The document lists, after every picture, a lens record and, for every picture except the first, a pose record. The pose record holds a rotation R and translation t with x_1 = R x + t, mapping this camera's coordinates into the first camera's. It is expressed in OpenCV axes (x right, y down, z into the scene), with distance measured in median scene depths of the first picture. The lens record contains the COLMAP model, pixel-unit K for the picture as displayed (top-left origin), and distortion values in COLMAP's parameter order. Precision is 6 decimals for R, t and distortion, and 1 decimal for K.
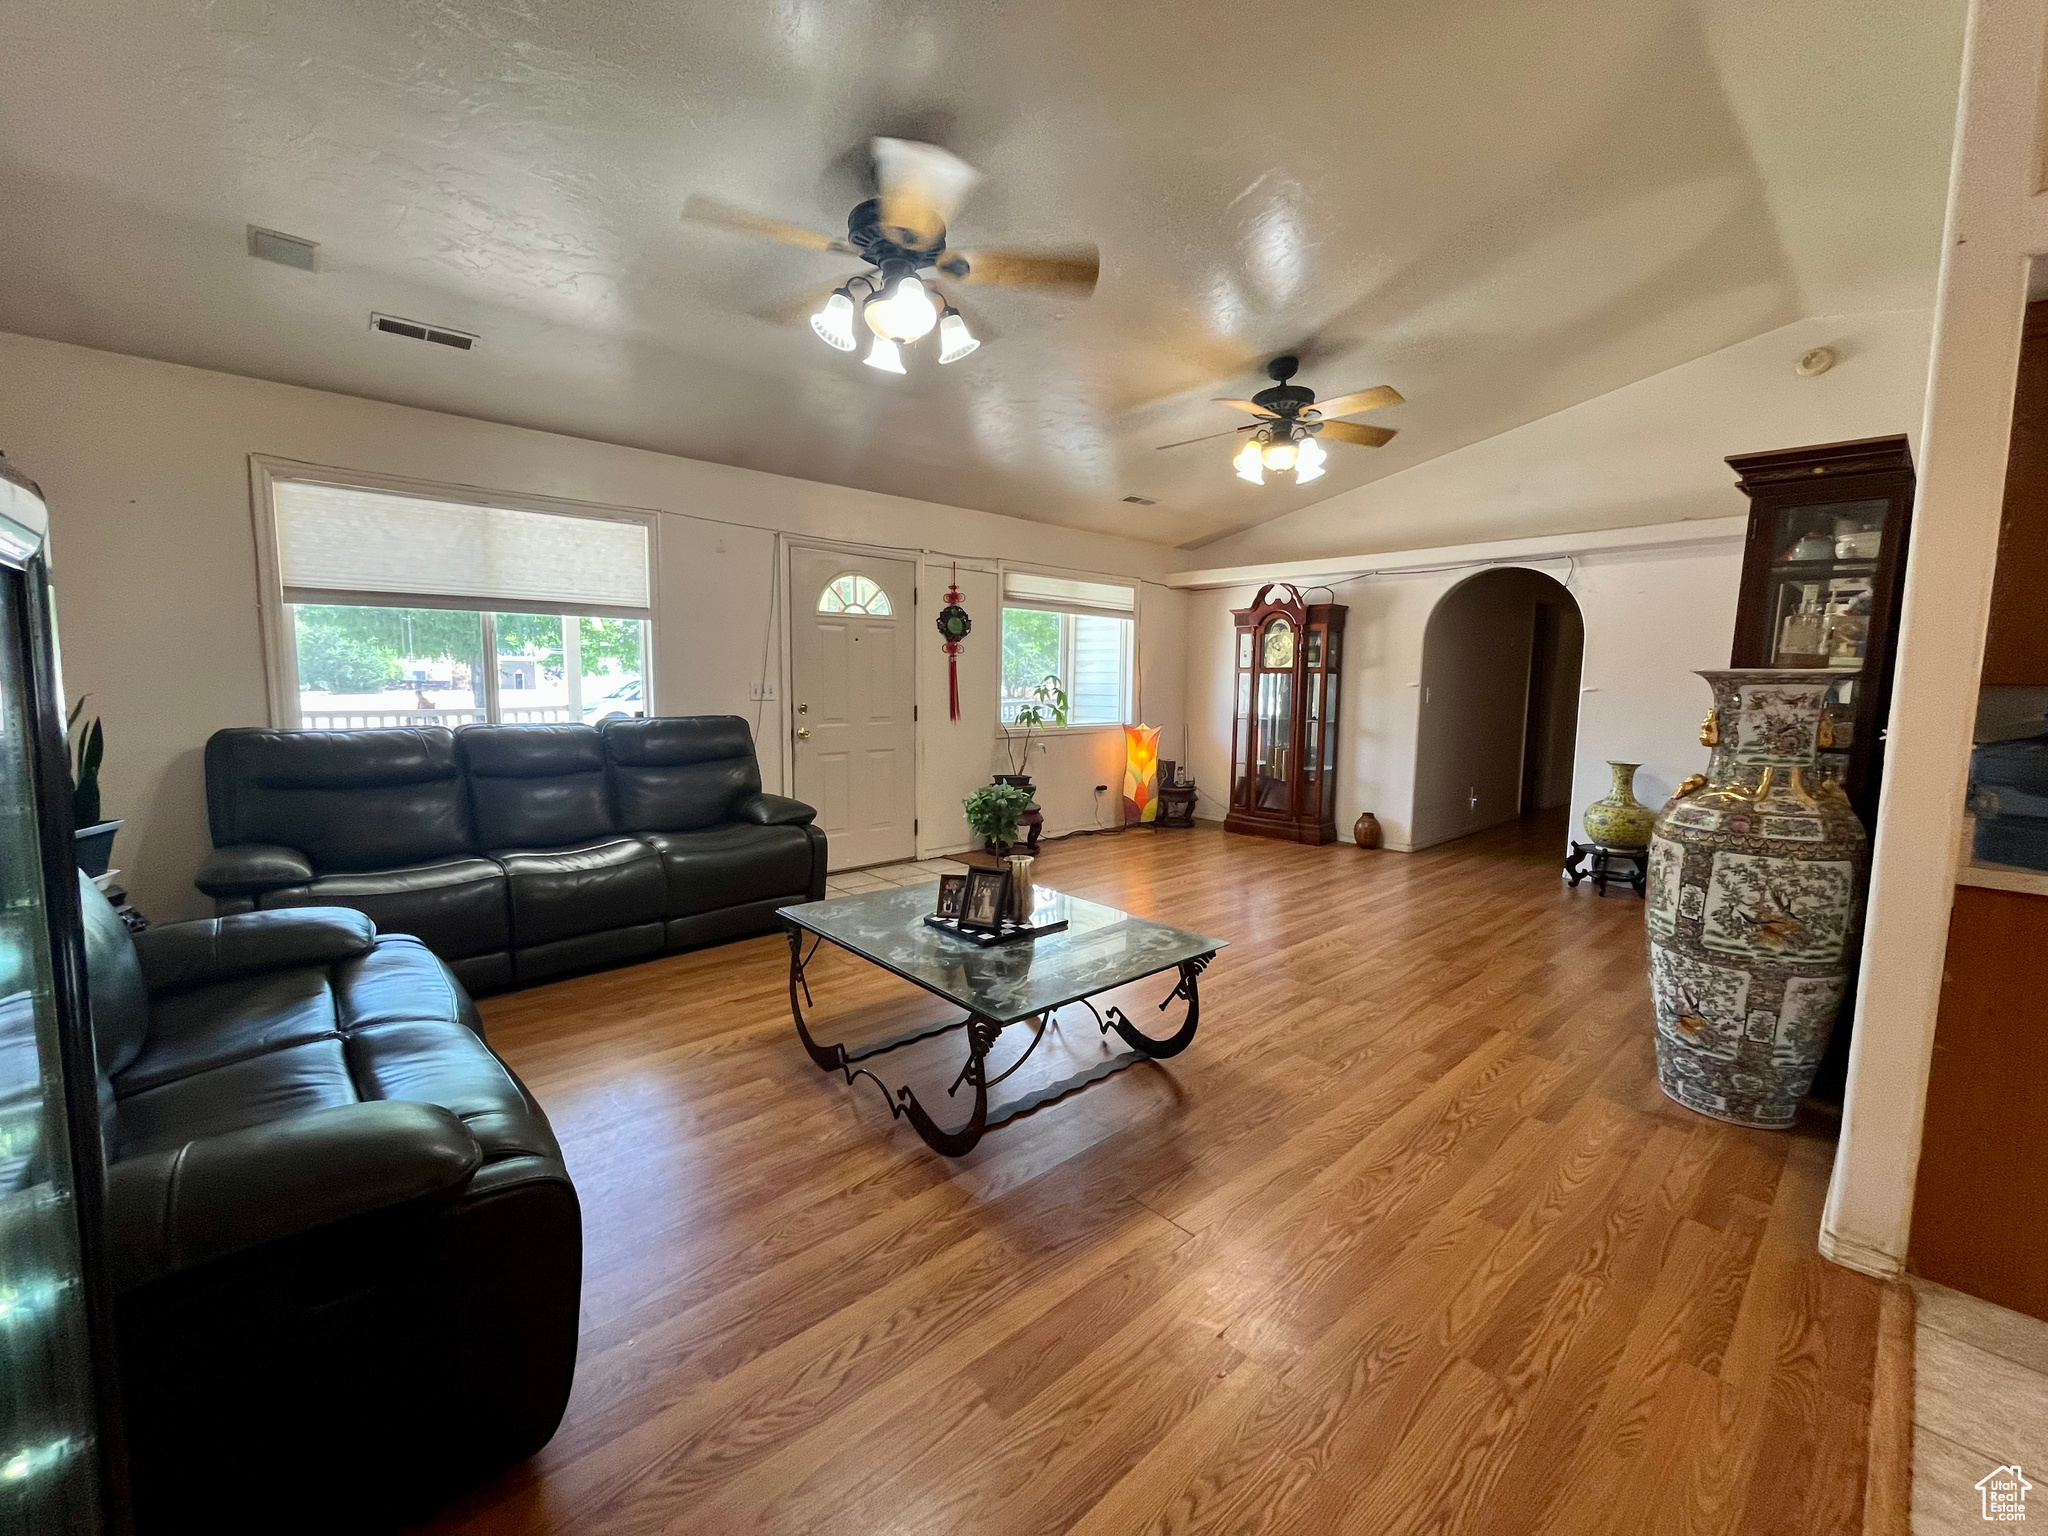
lens RADIAL K [[825.4, 0, 1025.1], [0, 825.4, 764.5], [0, 0, 1]] dist [-0.000775, -0.000950]
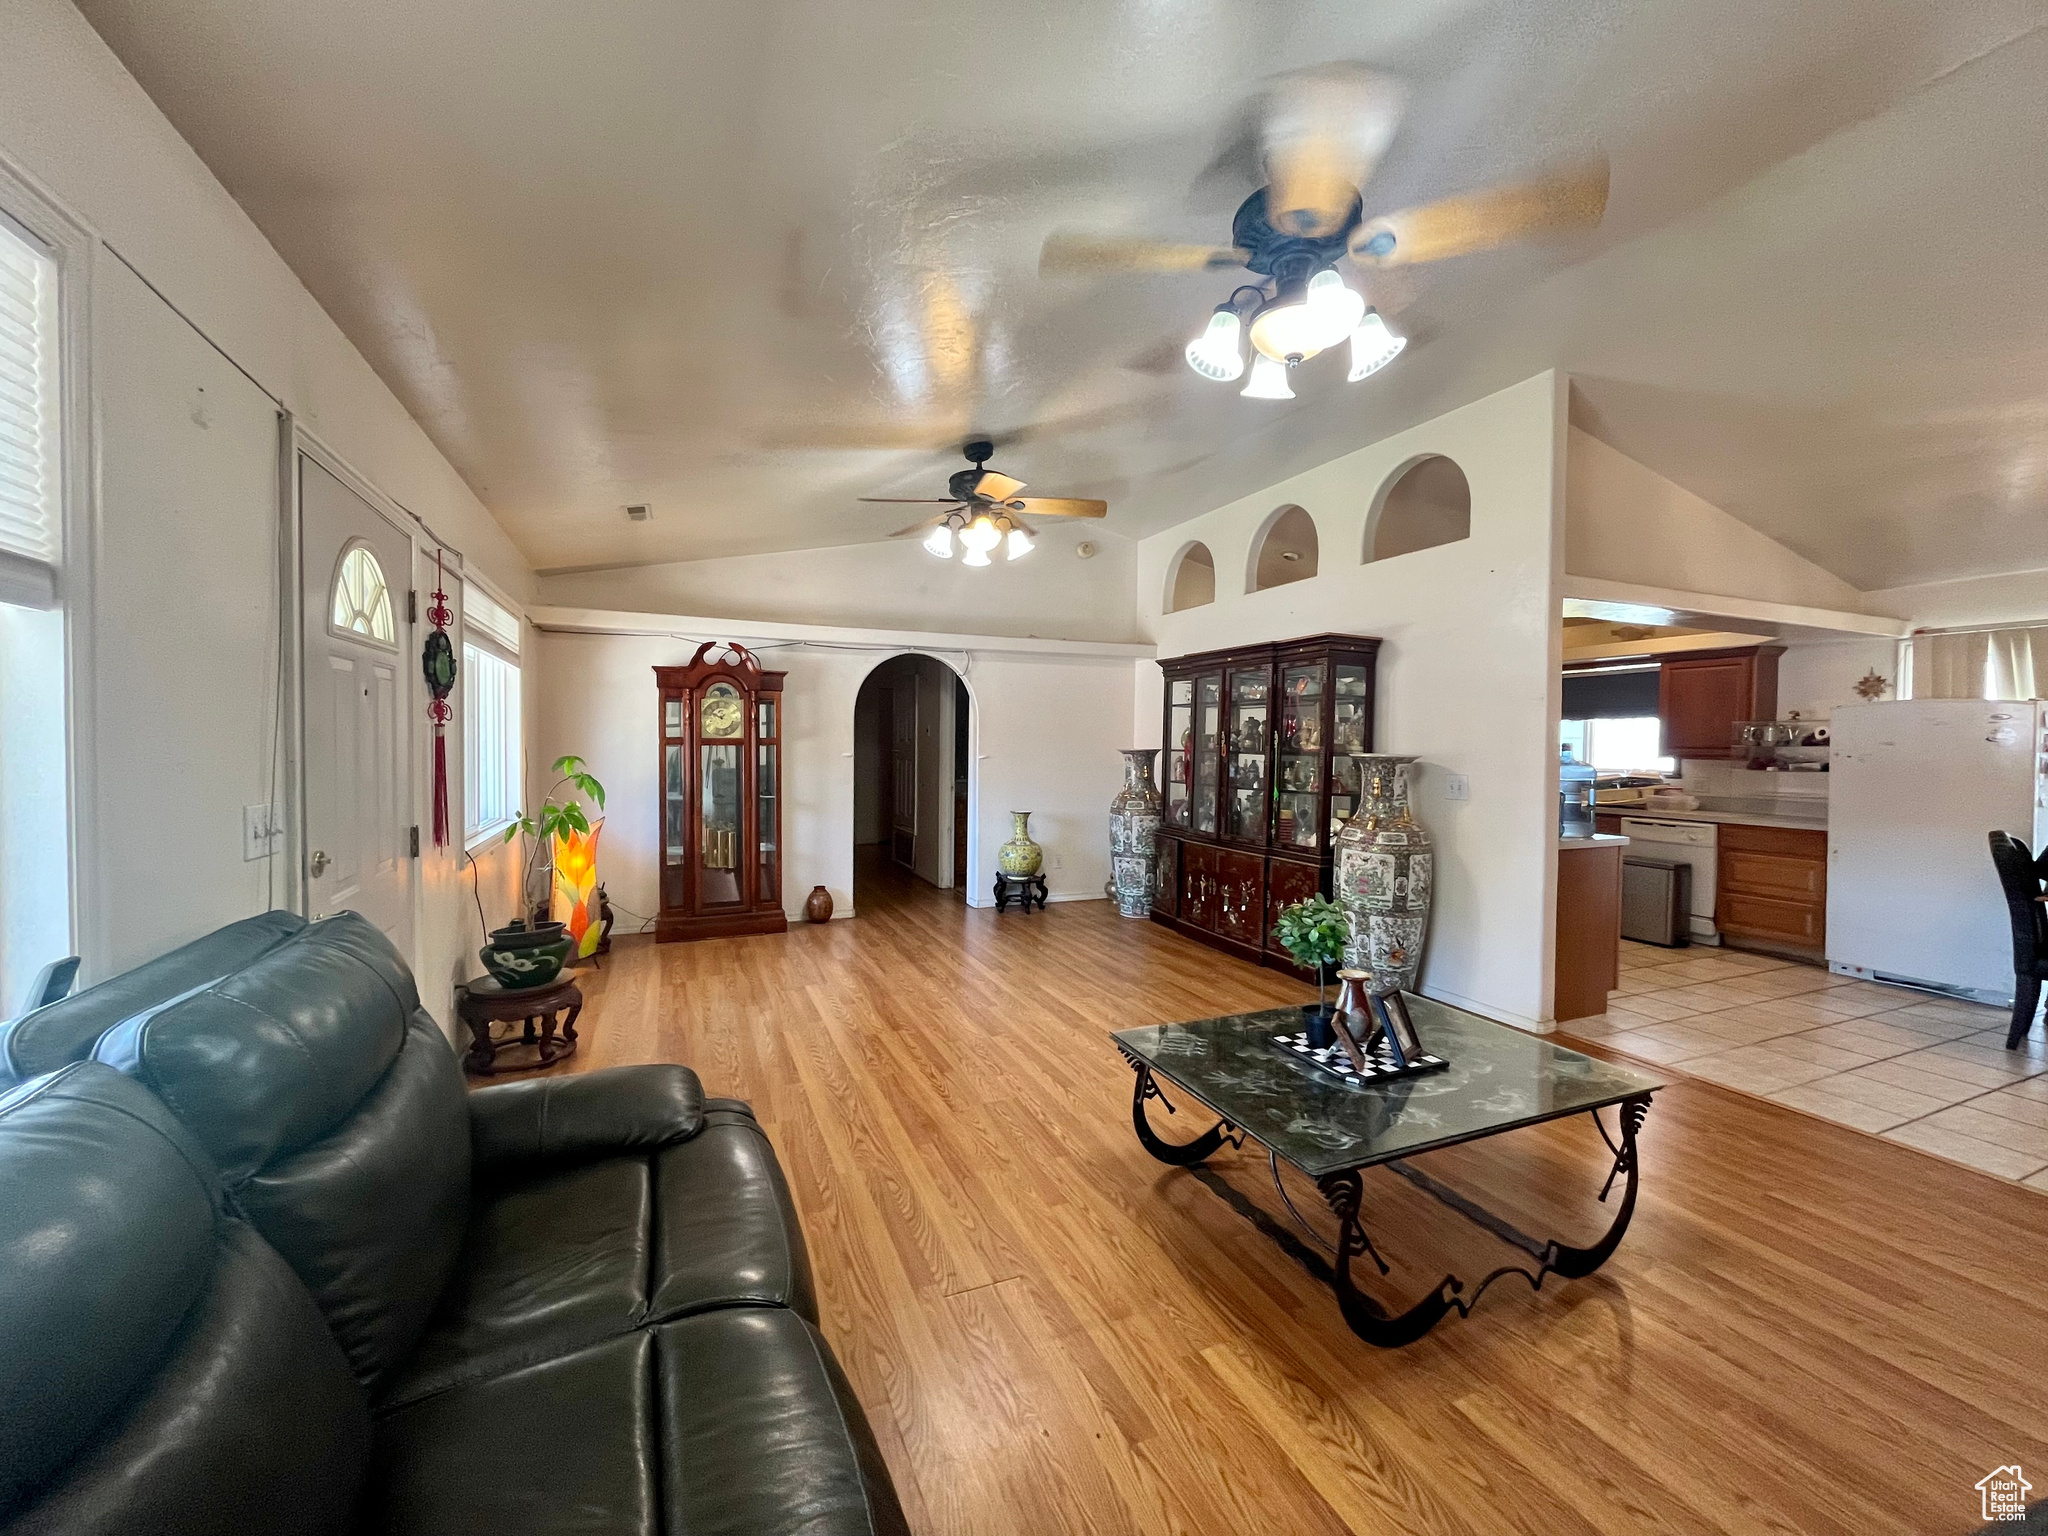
lens RADIAL K [[825.4, 0, 1025.1], [0, 825.4, 764.5], [0, 0, 1]] dist [-0.000775, -0.000950]
pose [[0.323213, -0.036601, 0.945618, -0.462569], [0.093050, 0.995639, 0.006733, -0.074856], [-0.941740, 0.085813, 0.325209, 0.477591]]
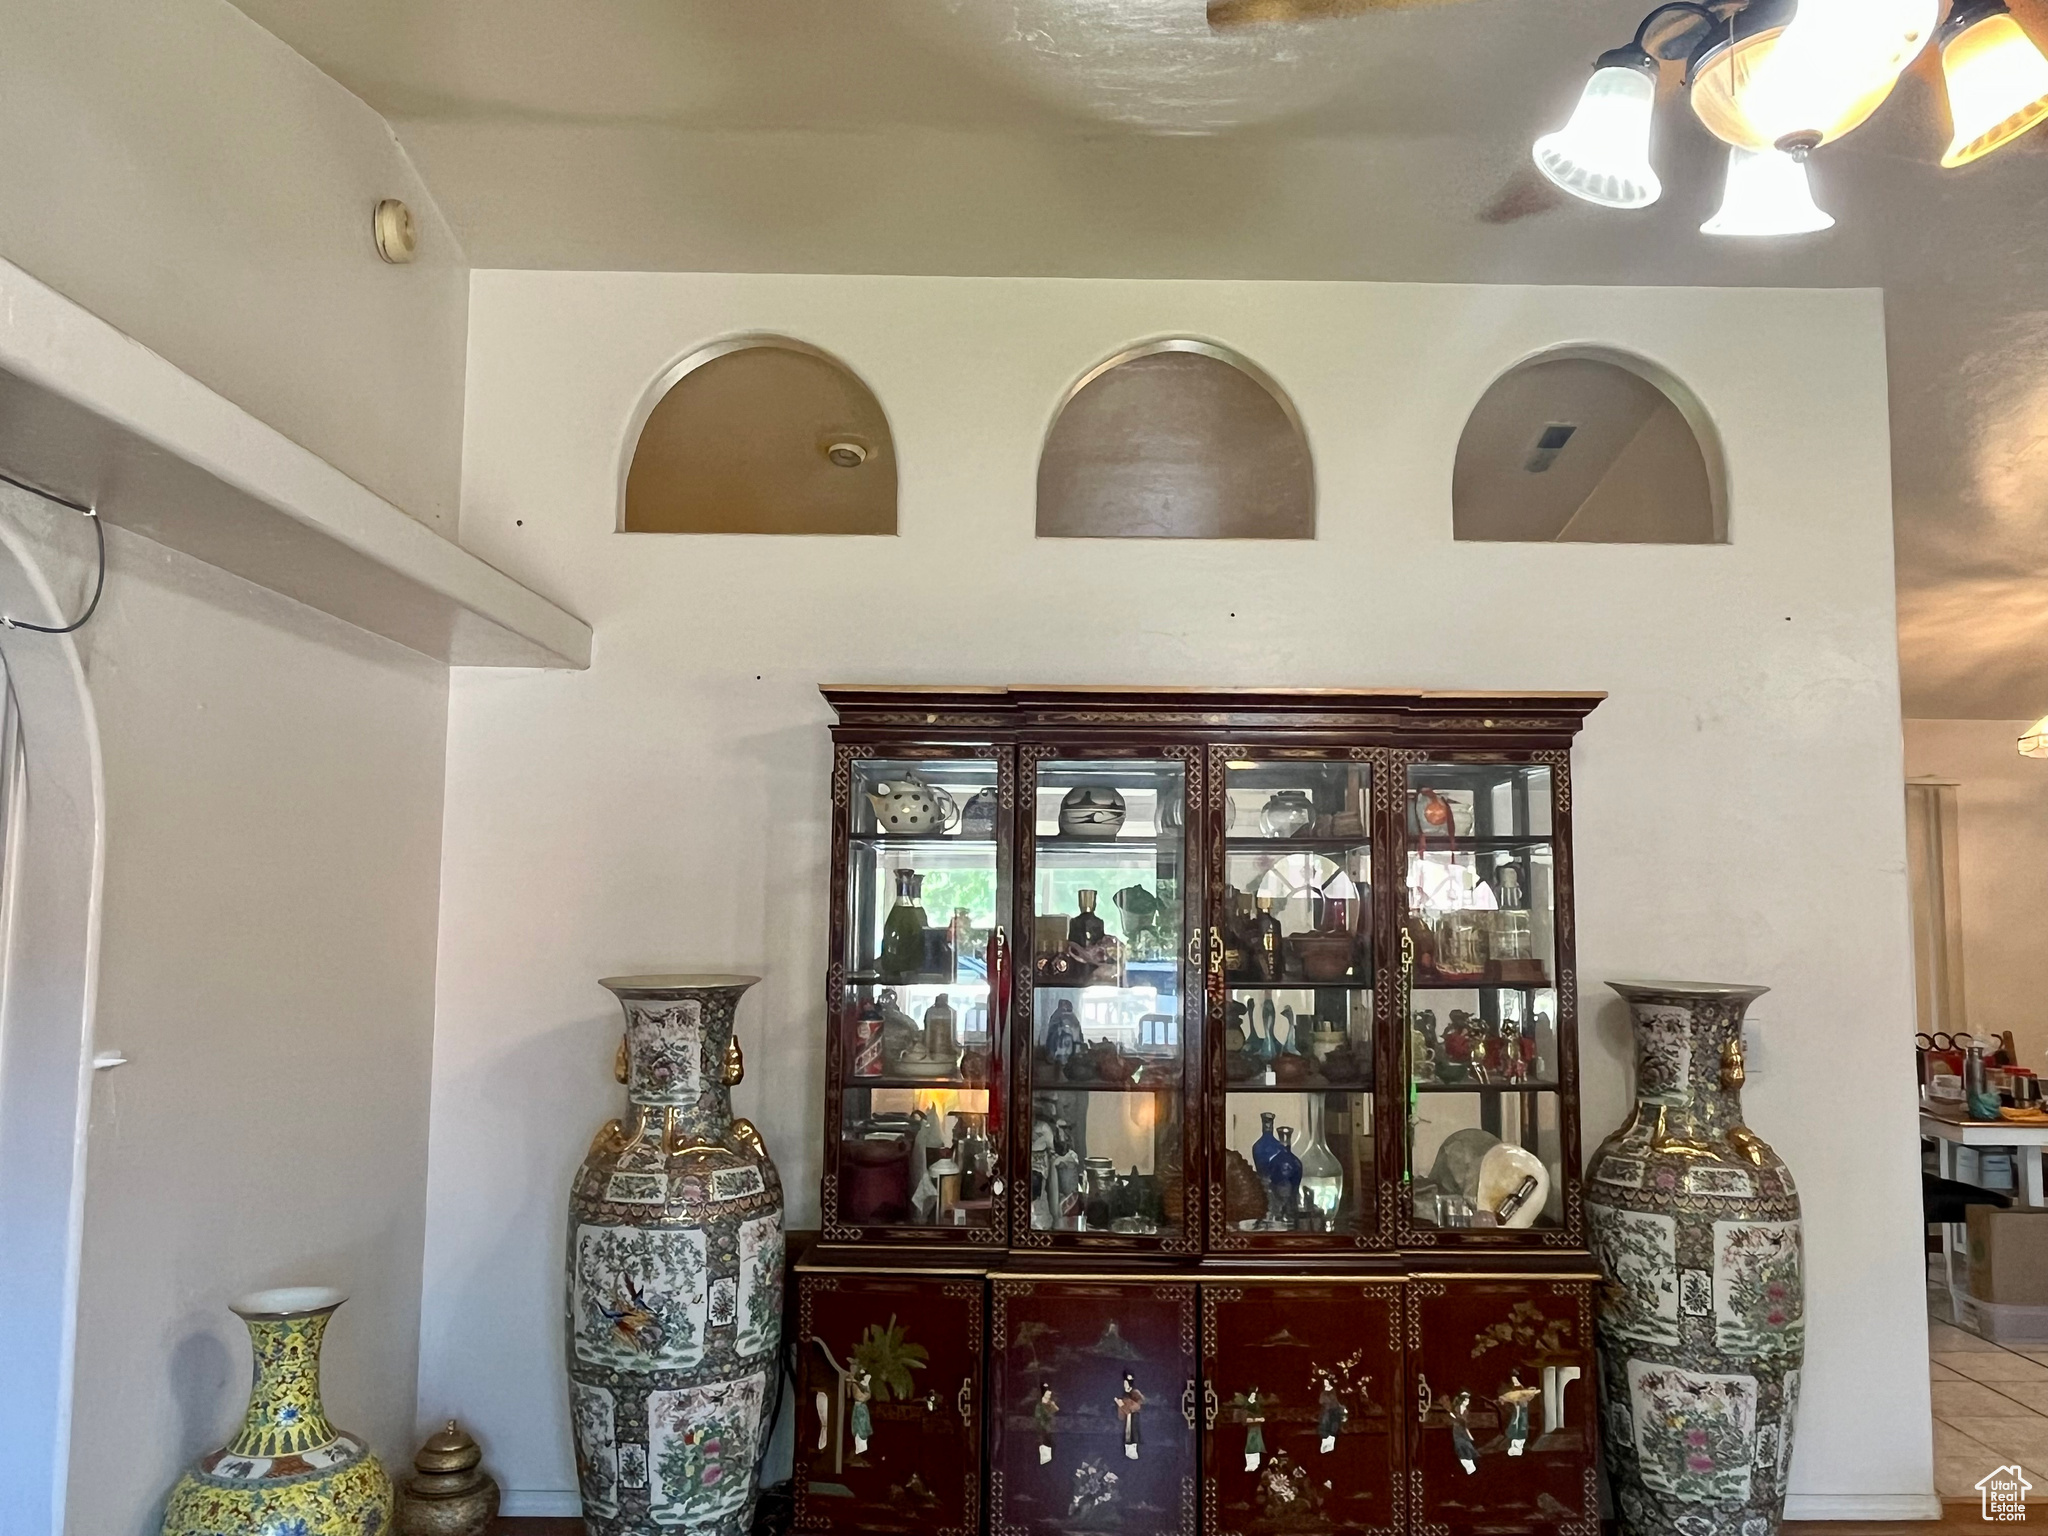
lens RADIAL K [[1566.8, 0, 1025.2], [0, 1566.8, 764.3], [0, 0, 1]] dist [0.006094, 0.000909]
pose [[-0.751419, 0.037700, 0.658748, 0.146793], [0.050261, 0.998736, 0.000174, -0.151665], [-0.657908, 0.033240, -0.752364, 1.069060]]
